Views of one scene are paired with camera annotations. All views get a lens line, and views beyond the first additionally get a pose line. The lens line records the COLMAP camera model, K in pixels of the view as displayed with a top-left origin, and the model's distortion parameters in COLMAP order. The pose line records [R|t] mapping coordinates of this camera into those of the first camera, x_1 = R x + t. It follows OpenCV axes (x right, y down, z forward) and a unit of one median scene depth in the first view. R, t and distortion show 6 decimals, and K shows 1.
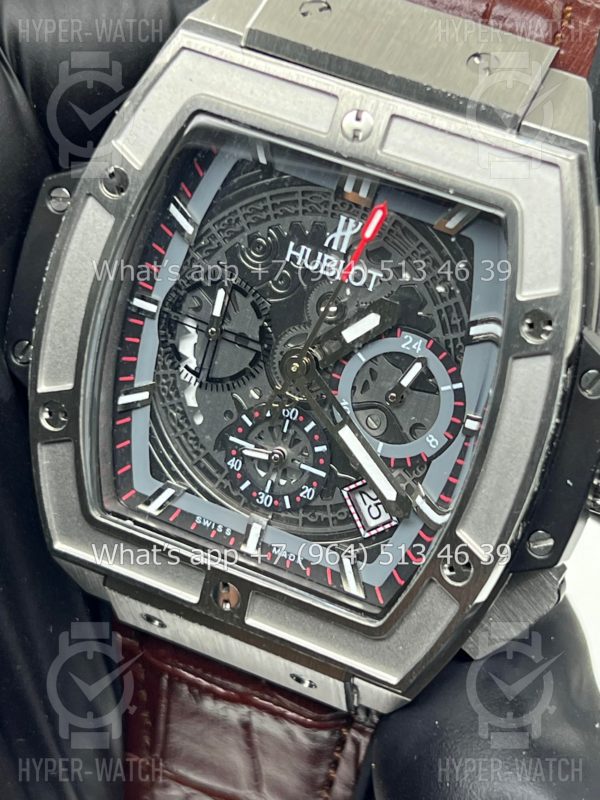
lens RADIAL K [[1893.1, 0, 300.2], [0, 1893.1, 398.4], [0, 0, 1]] dist [0.179868, 0.000000]
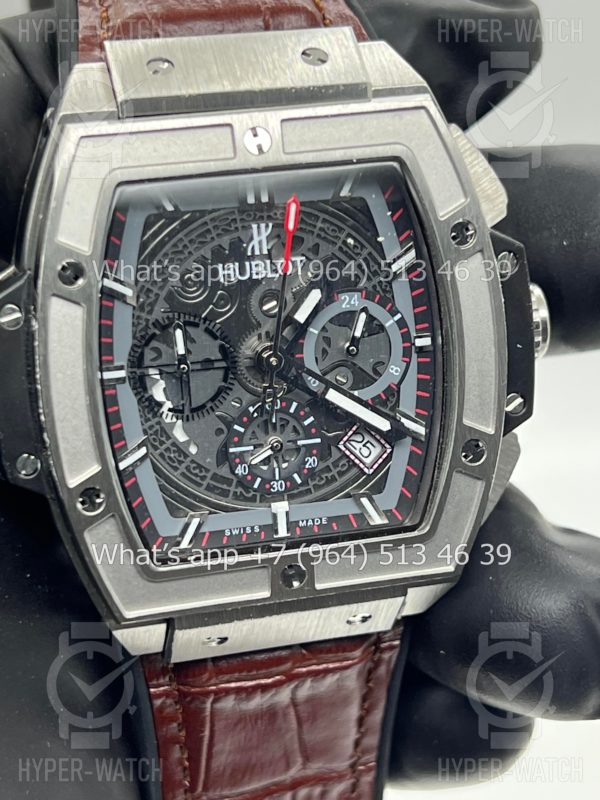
lens RADIAL K [[1893.1, 0, 317.0], [0, 1893.1, 404.1], [0, 0, 1]] dist [0.179868, 0.000000]
pose [[0.782334, -0.415430, 0.464082, -0.515751], [0.432324, 0.898548, 0.075552, -0.067310], [-0.448386, 0.141527, 0.882564, -0.013617]]
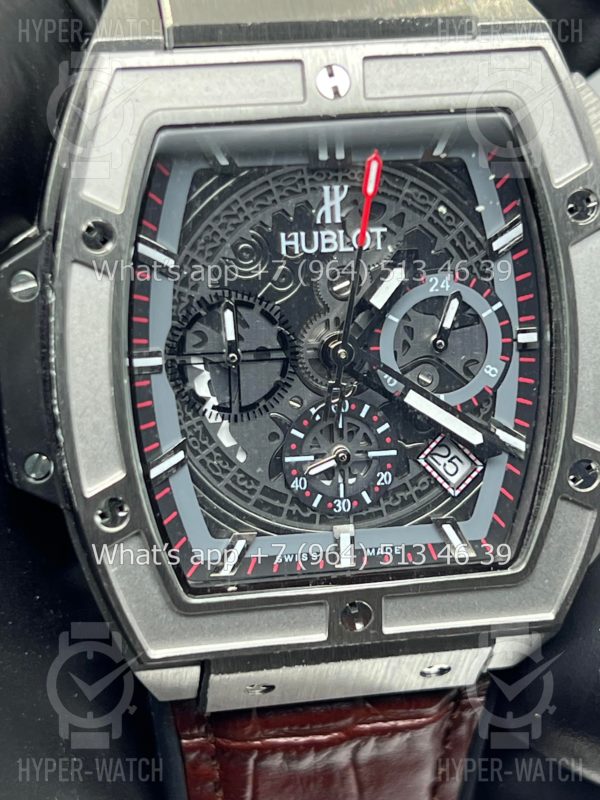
lens RADIAL K [[1893.1, 0, 299.9], [0, 1893.1, 398.2], [0, 0, 1]] dist [0.179868, 0.000000]
pose [[0.828095, -0.379533, 0.412569, -0.408849], [0.397705, 0.916420, 0.044779, -0.045911], [-0.395081, 0.127000, 0.909825, 0.159469]]
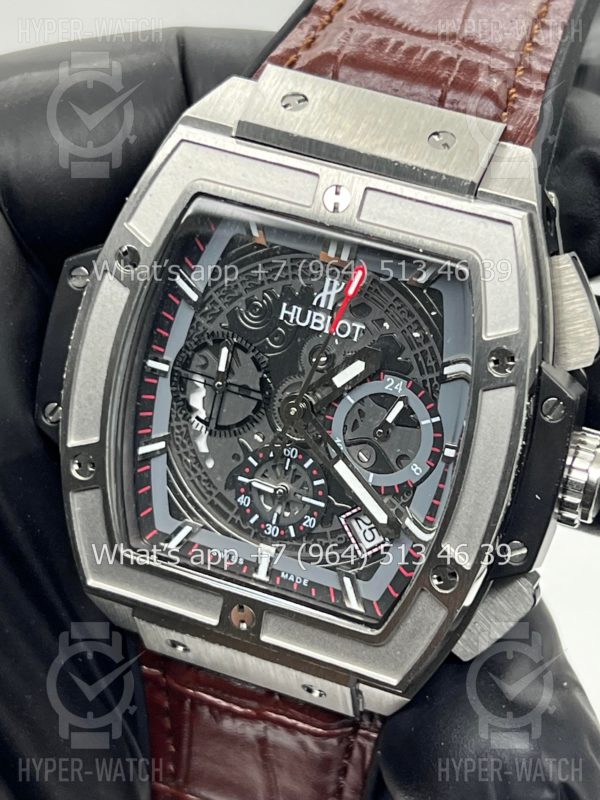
lens RADIAL K [[1893.1, 0, 293.3], [0, 1893.1, 413.0], [0, 0, 1]] dist [0.179868, 0.000000]
pose [[0.998510, -0.052833, 0.013679, -0.018118], [0.053358, 0.997718, -0.041383, 0.031606], [-0.011461, 0.042051, 0.999050, -0.142392]]
